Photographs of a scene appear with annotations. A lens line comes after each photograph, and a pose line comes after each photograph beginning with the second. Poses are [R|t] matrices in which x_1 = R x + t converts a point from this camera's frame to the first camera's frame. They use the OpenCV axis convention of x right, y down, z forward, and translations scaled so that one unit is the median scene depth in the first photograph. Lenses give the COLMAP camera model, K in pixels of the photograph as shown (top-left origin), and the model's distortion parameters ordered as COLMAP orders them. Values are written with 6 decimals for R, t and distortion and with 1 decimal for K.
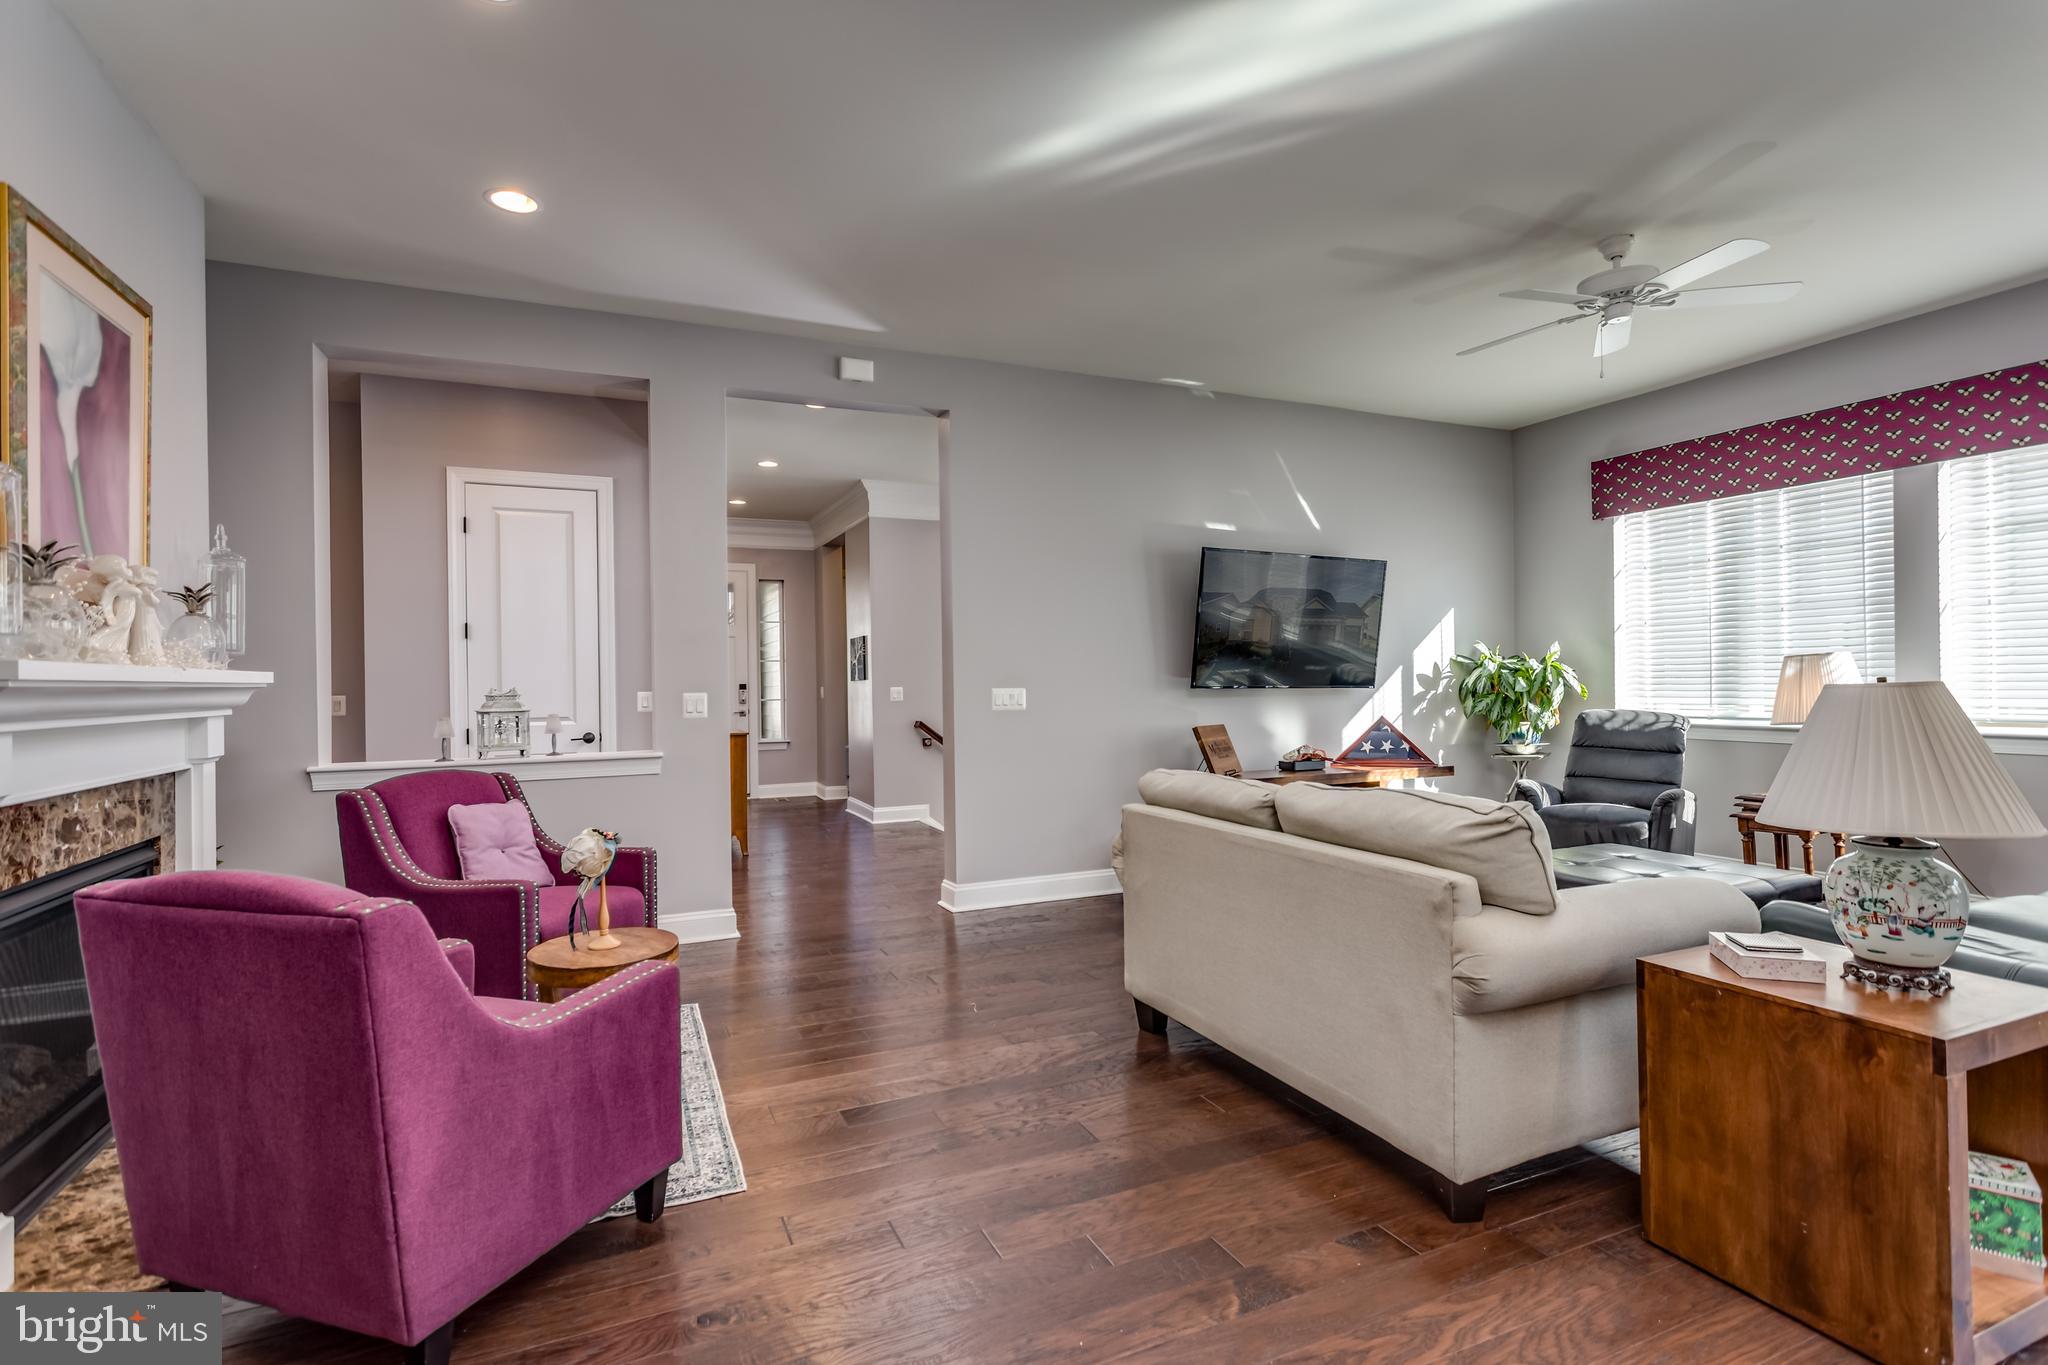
lens RADIAL K [[980.1, 0, 1019.0], [0, 980.1, 683.3], [0, 0, 1]] dist [0.002288, 0.000207]
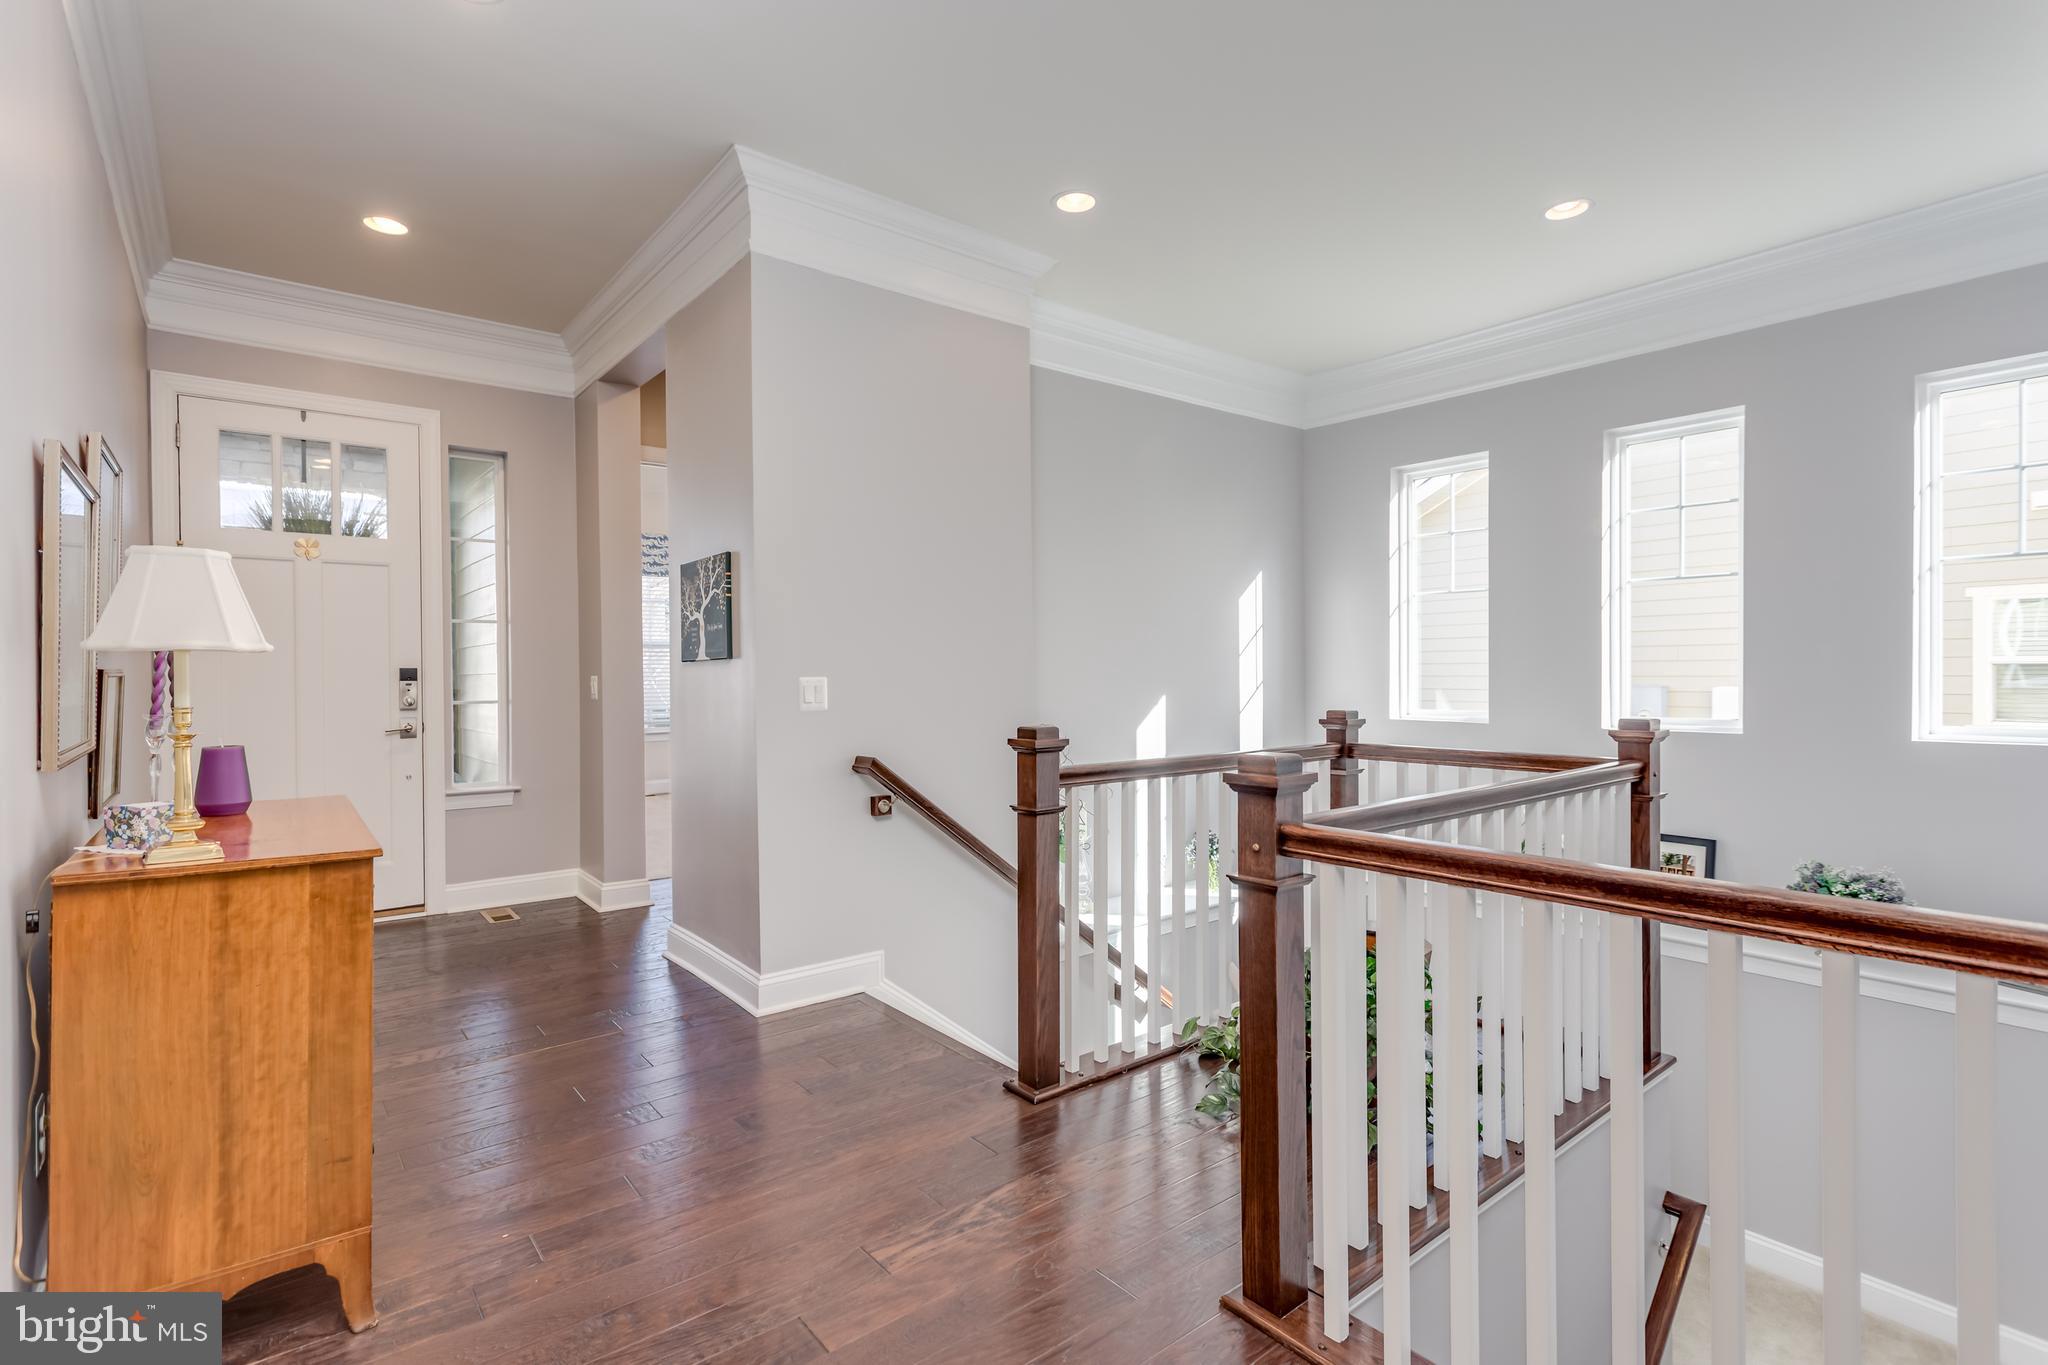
lens RADIAL K [[980.1, 0, 1020.3], [0, 980.1, 668.5], [0, 0, 1]] dist [0.002288, 0.000207]
pose [[0.965778, 0.005600, 0.259310, -0.123630], [-0.004849, 0.999982, -0.003535, 0.001061], [-0.259325, 0.002157, 0.965788, 0.478371]]
